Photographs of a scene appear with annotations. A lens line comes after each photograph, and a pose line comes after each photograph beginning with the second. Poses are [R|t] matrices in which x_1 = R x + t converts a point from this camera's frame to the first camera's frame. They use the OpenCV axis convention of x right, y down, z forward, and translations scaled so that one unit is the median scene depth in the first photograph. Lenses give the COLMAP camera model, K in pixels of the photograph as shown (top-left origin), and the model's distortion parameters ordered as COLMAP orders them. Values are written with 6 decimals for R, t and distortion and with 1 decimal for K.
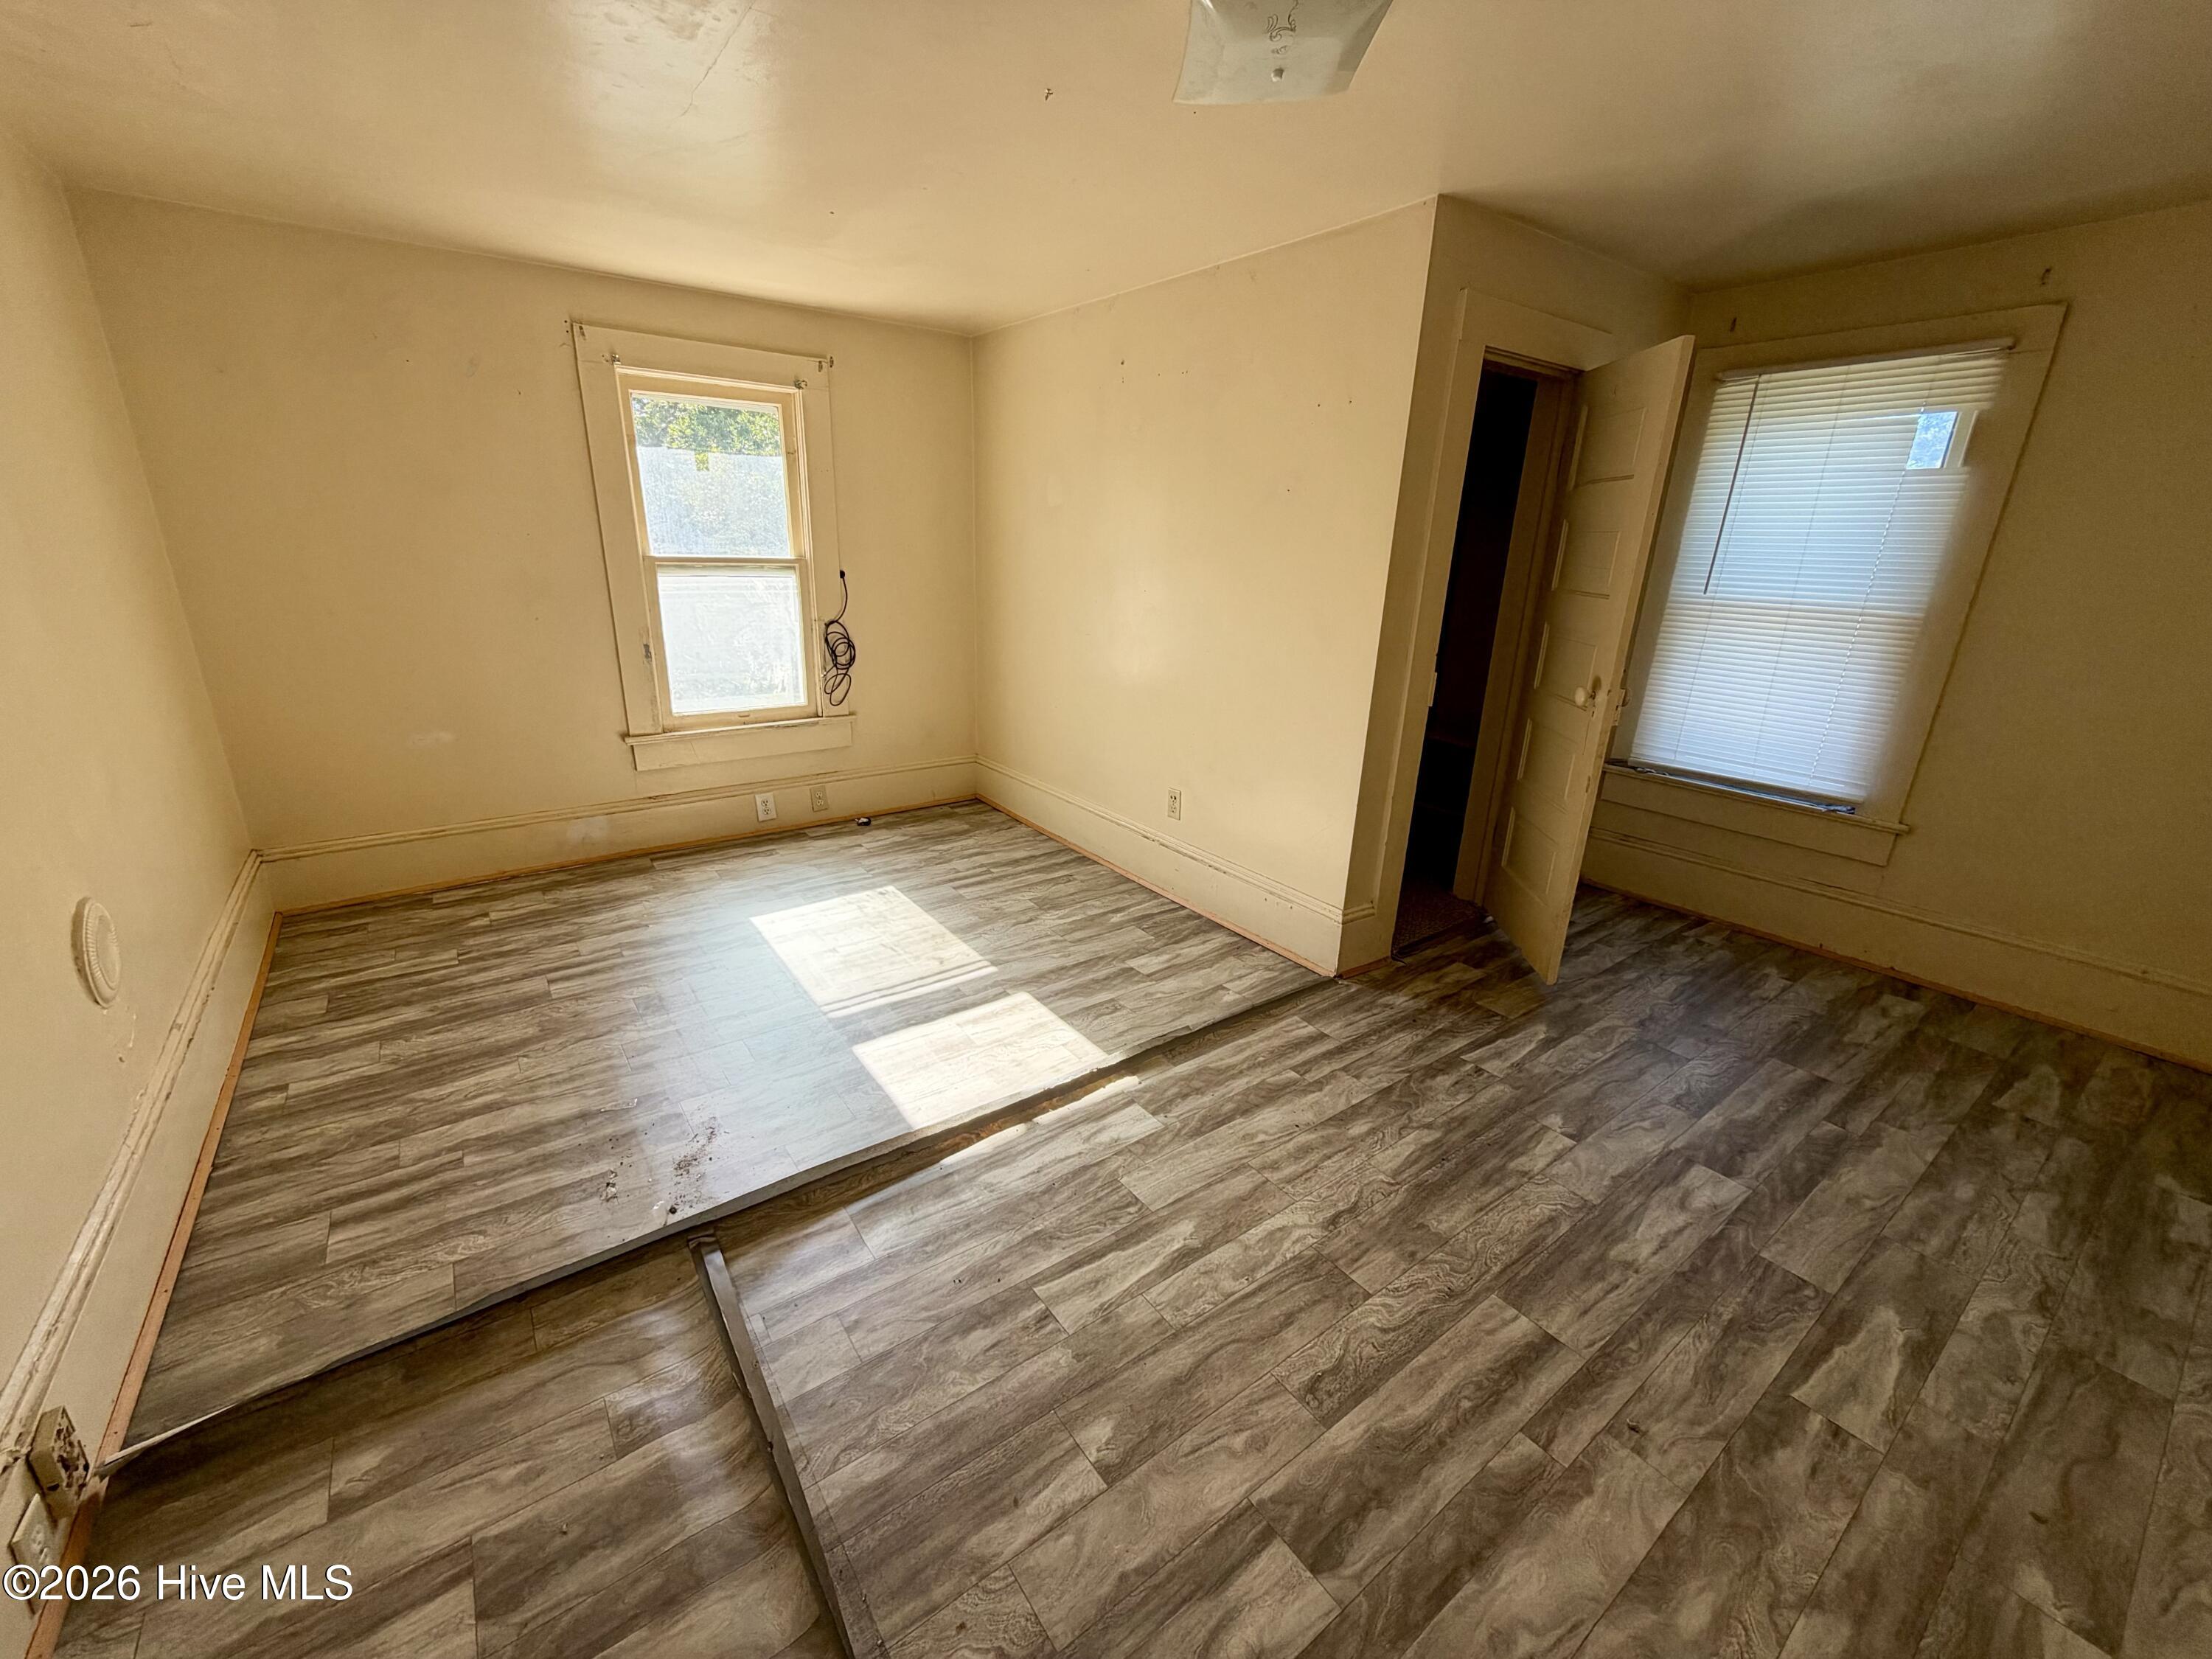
lens RADIAL K [[884.8, 0, 1113.5], [0, 884.8, 826.1], [0, 0, 1]] dist [0.001914, -0.000462]
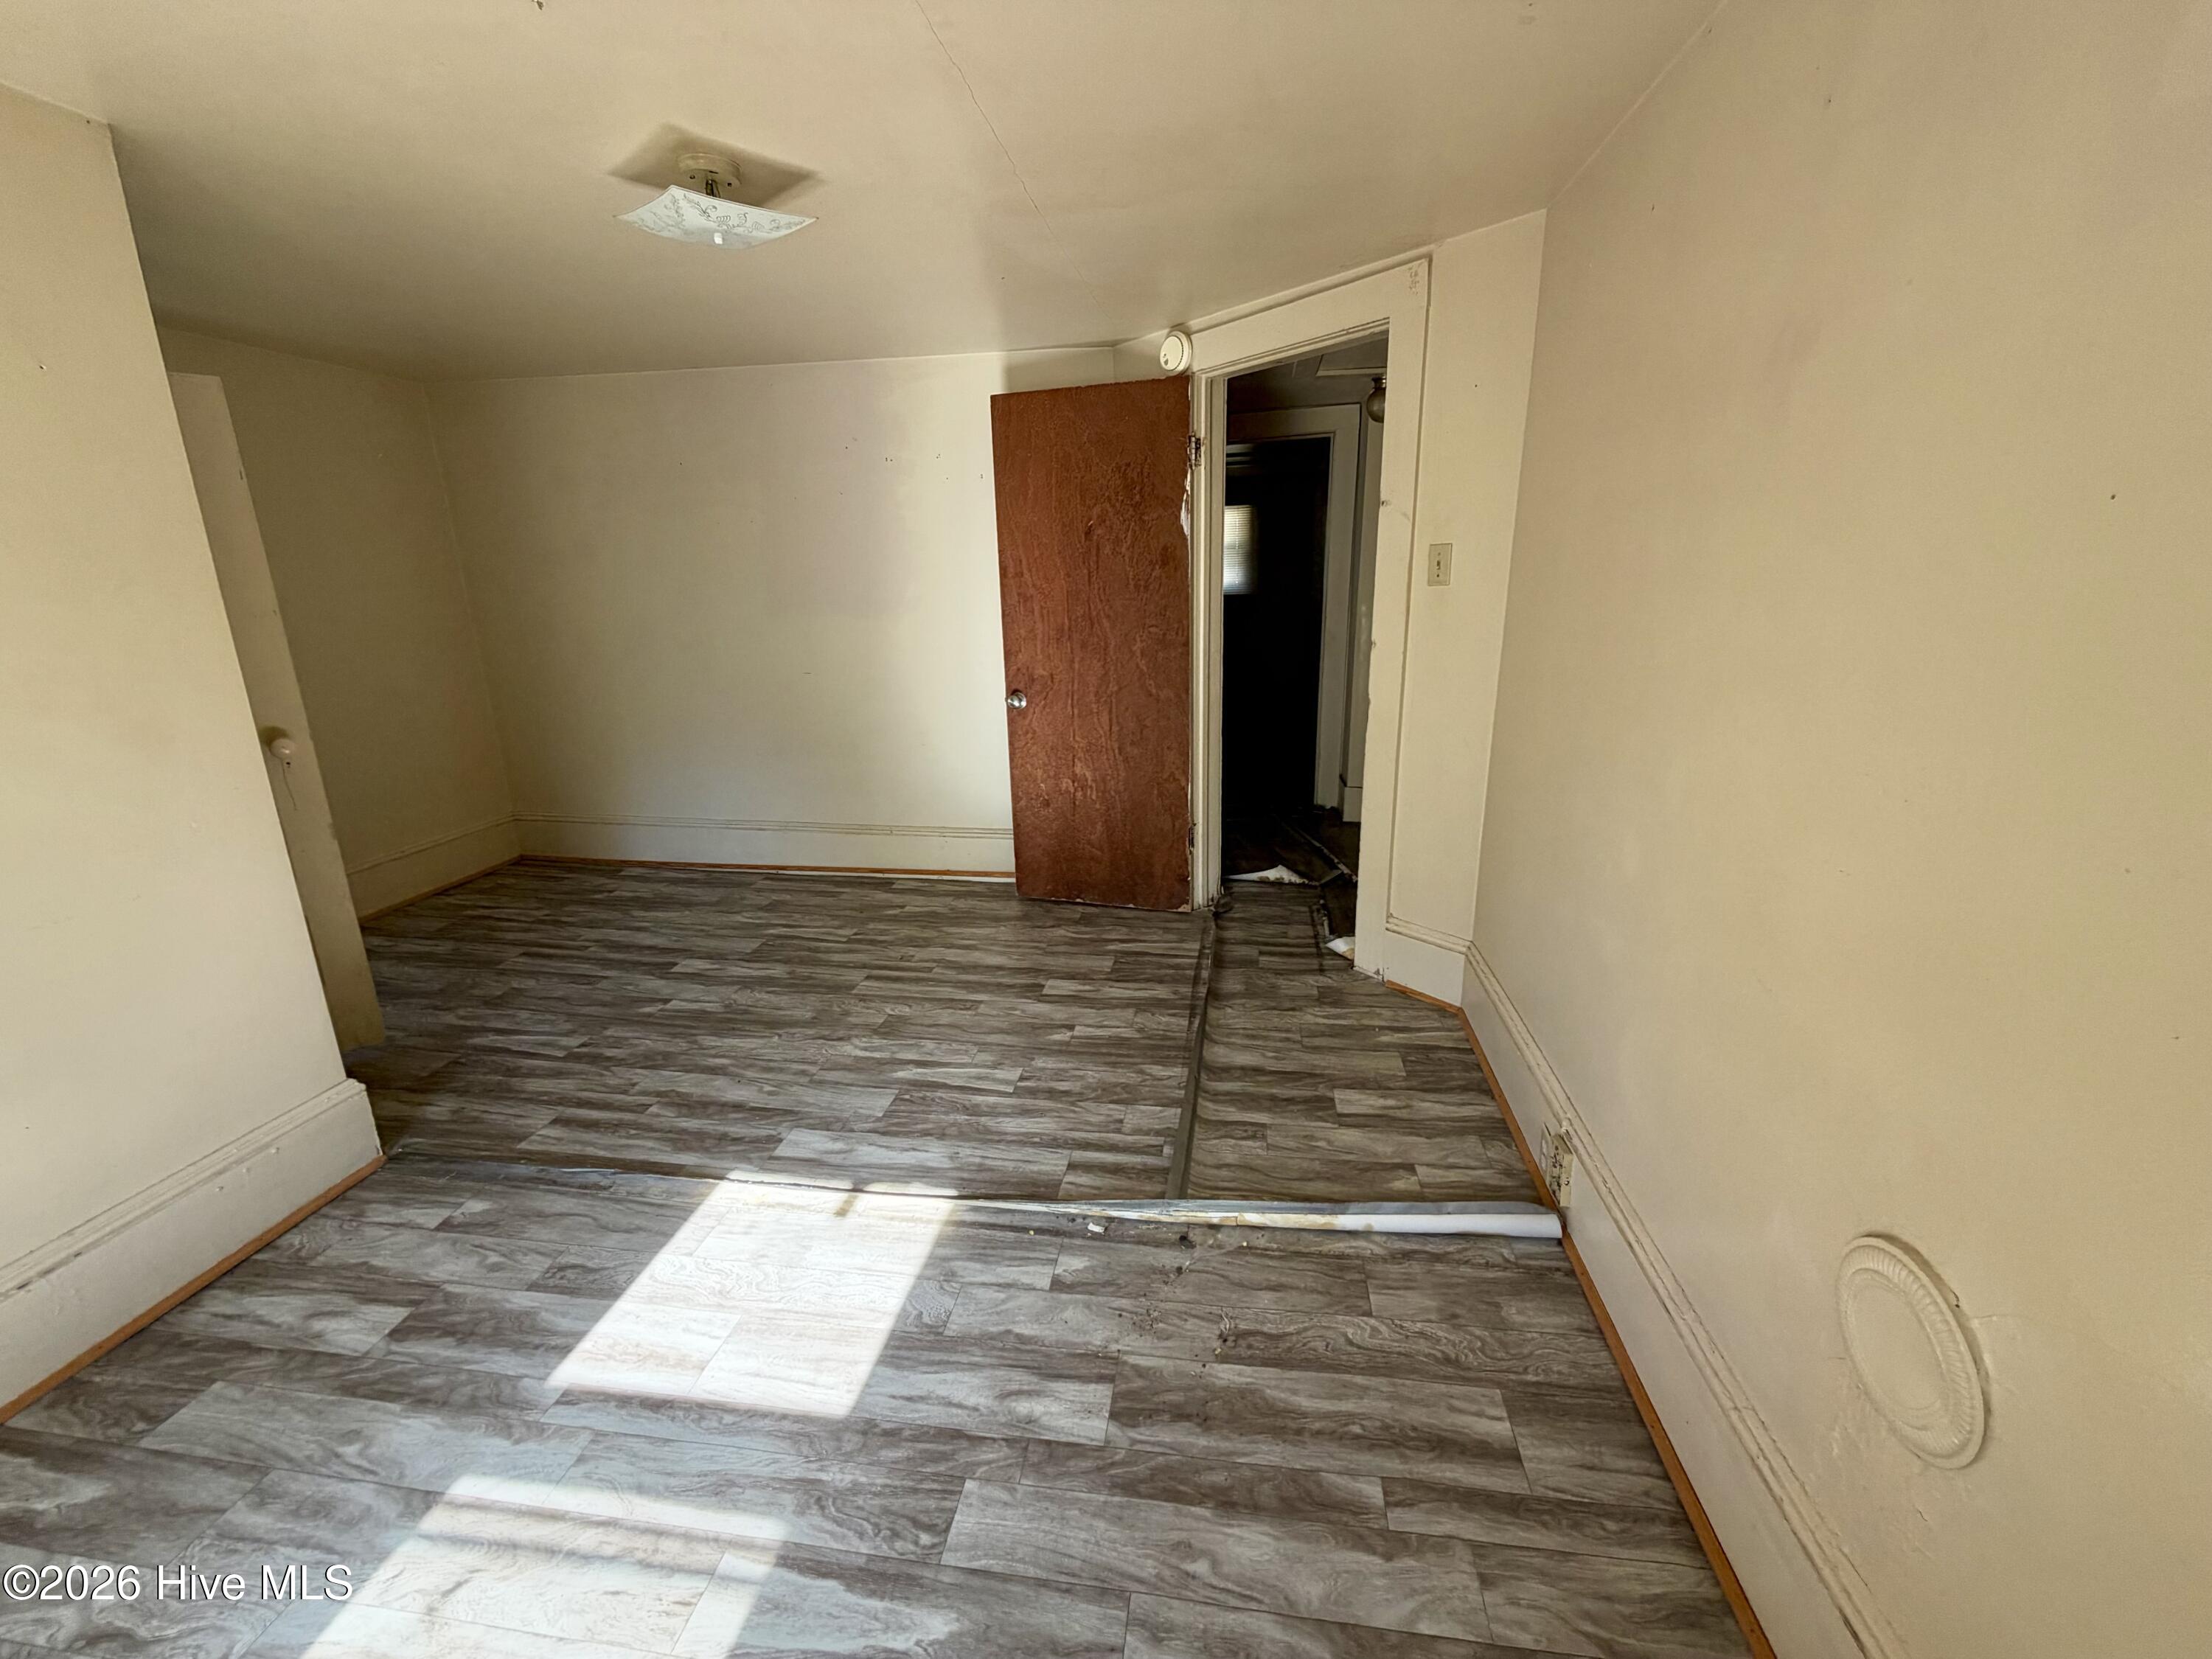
lens RADIAL K [[884.8, 0, 1113.5], [0, 884.8, 826.1], [0, 0, 1]] dist [0.001914, -0.000462]
pose [[-0.703488, -0.204357, 0.680693, -0.948764], [0.220777, 0.847547, 0.482620, -0.436100], [-0.675546, 0.489799, -0.551121, 1.265707]]
